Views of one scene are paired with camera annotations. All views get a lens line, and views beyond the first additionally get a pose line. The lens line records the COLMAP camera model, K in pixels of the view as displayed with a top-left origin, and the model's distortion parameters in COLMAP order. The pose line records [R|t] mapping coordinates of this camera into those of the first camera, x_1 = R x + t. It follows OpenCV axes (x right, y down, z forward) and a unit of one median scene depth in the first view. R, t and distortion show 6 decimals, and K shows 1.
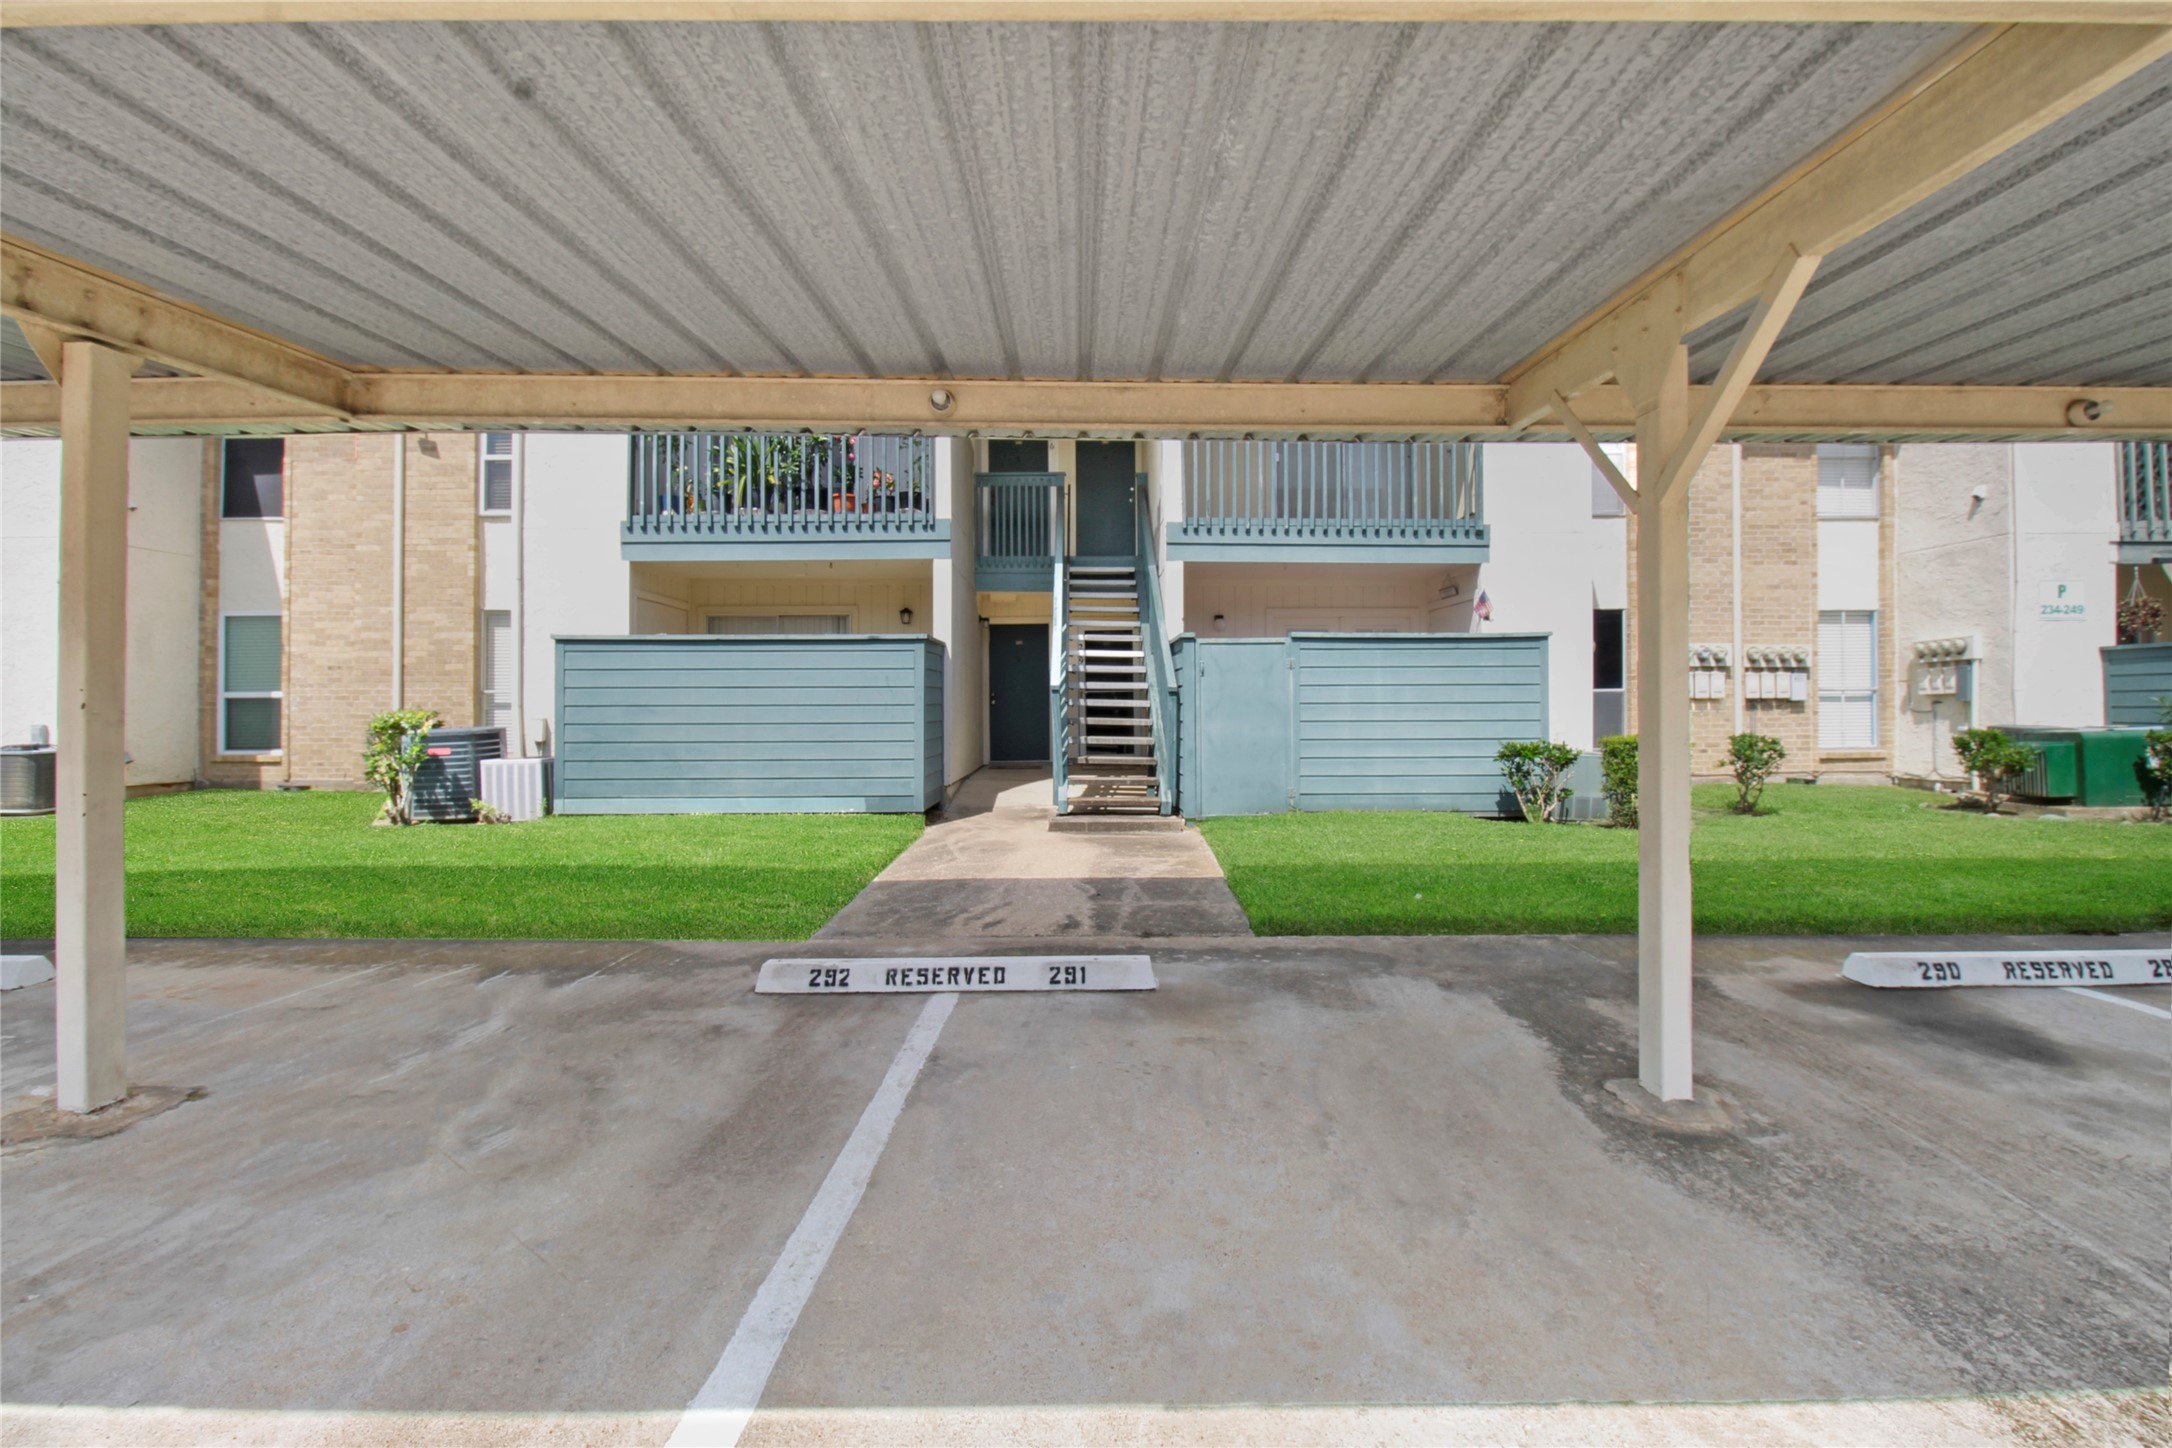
lens RADIAL K [[1065.8, 0, 1522.5], [0, 1065.8, 710.8], [0, 0, 1]] dist [0.019023, -0.009071]
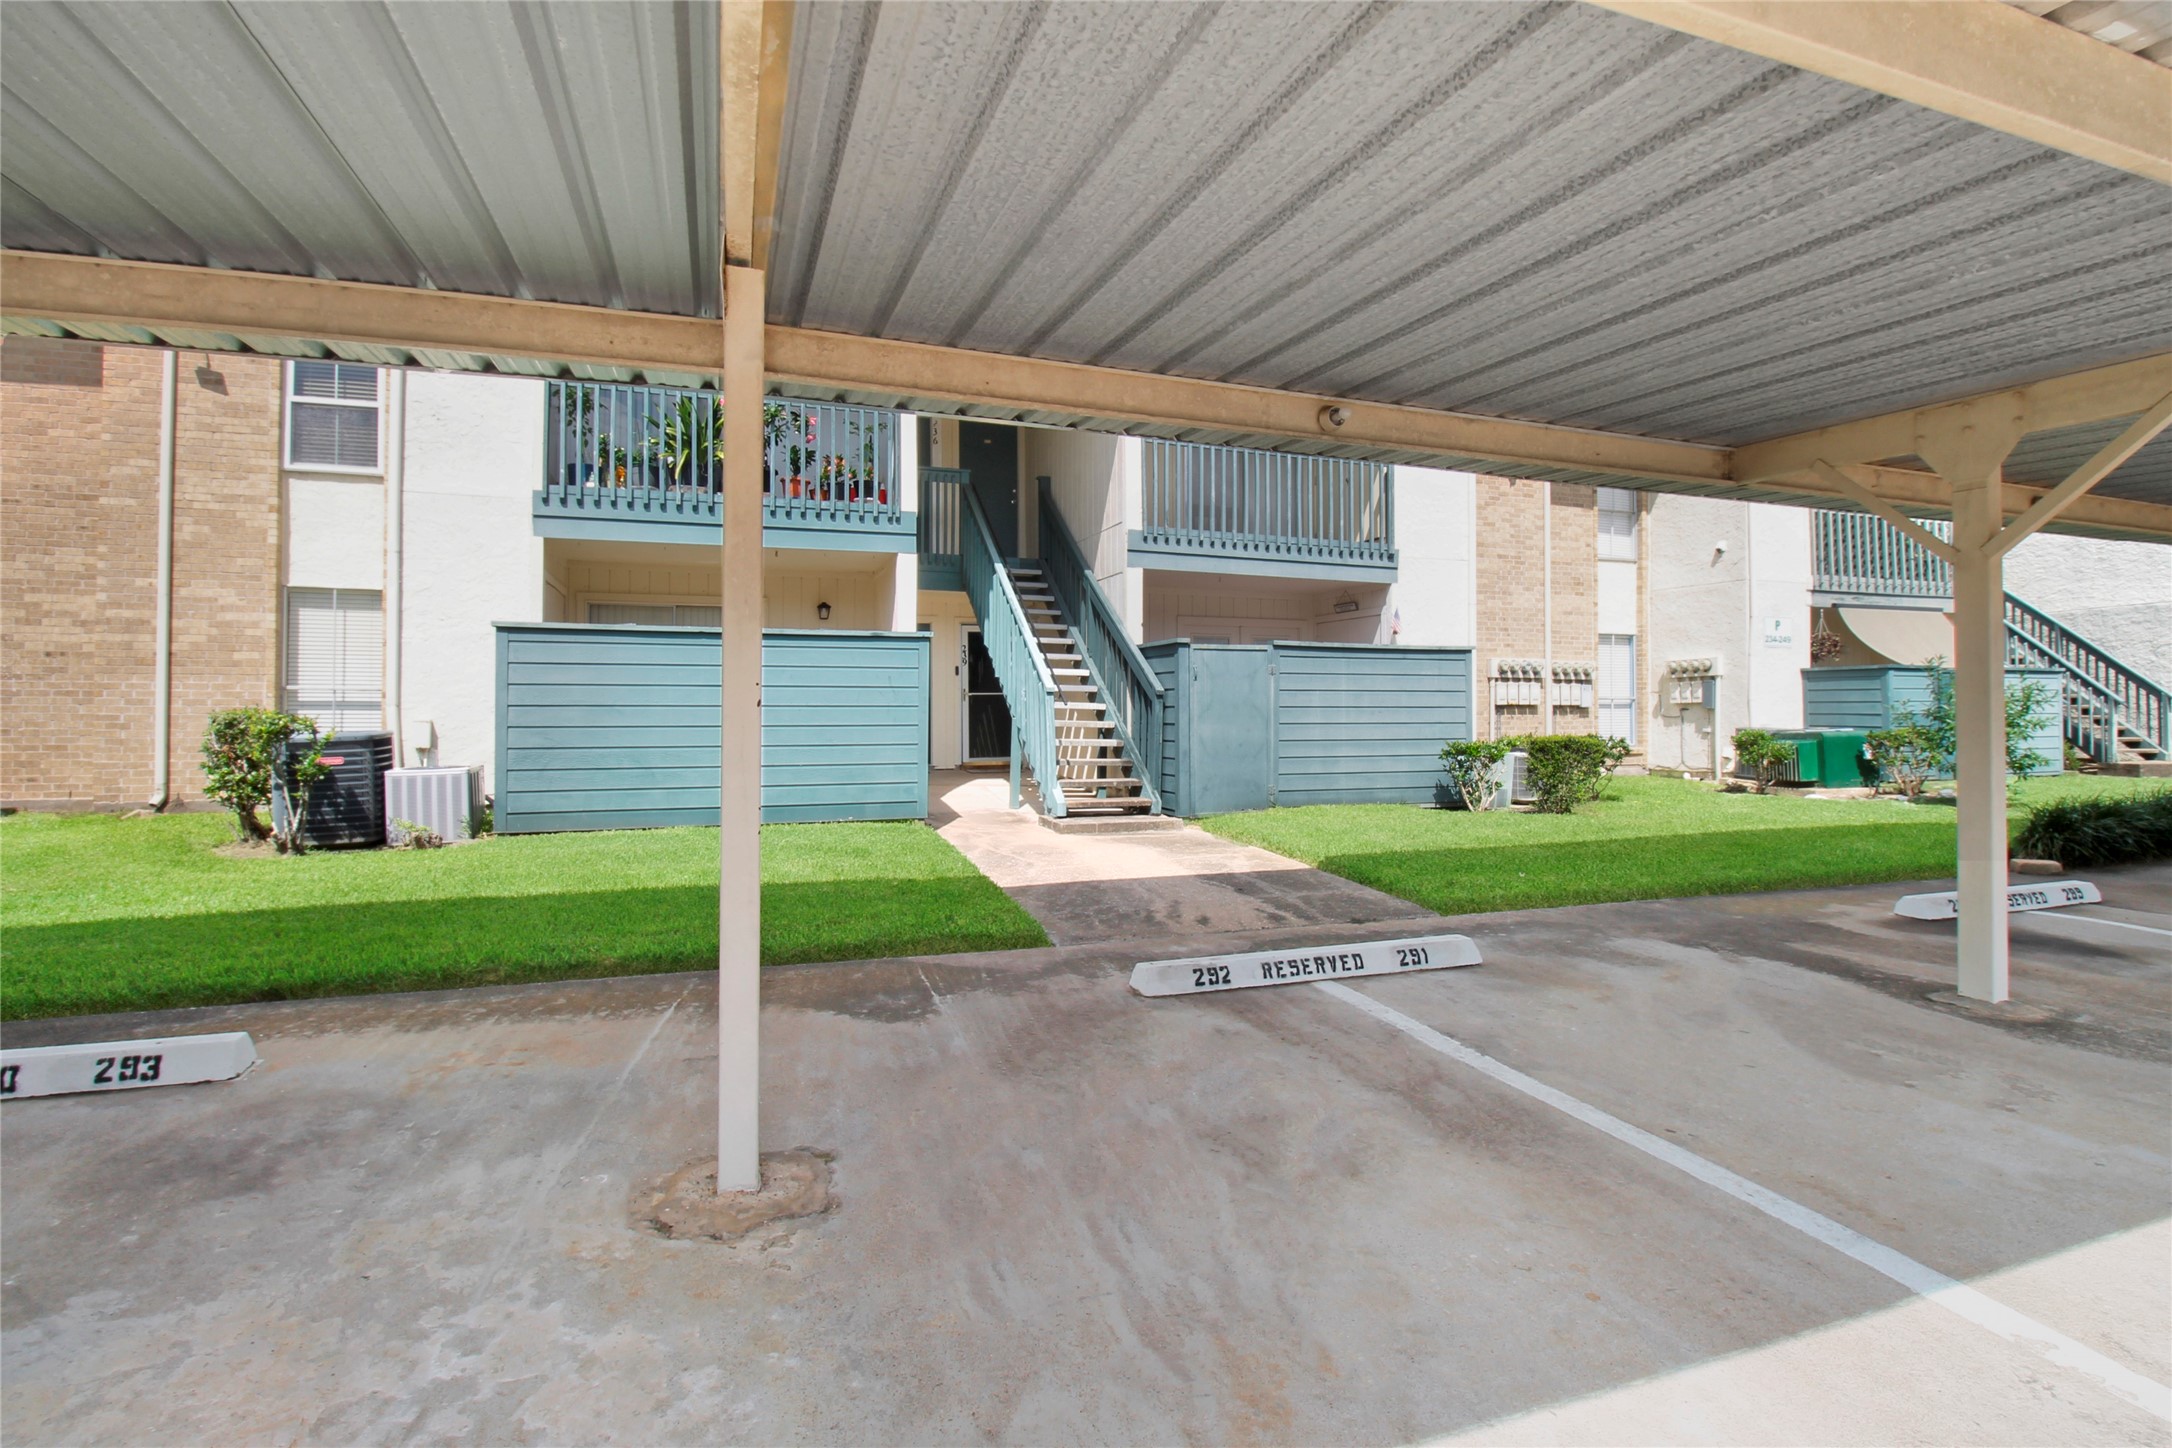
lens RADIAL K [[1027.7, 0, 1093.0], [0, 1027.7, 710.8], [0, 0, 1]] dist [0.002007, -0.013290]
pose [[0.944946, 0.004482, 0.327196, -0.687274], [-0.002036, 0.999967, -0.007817, 0.005070], [-0.327221, 0.006720, 0.944924, 0.080413]]
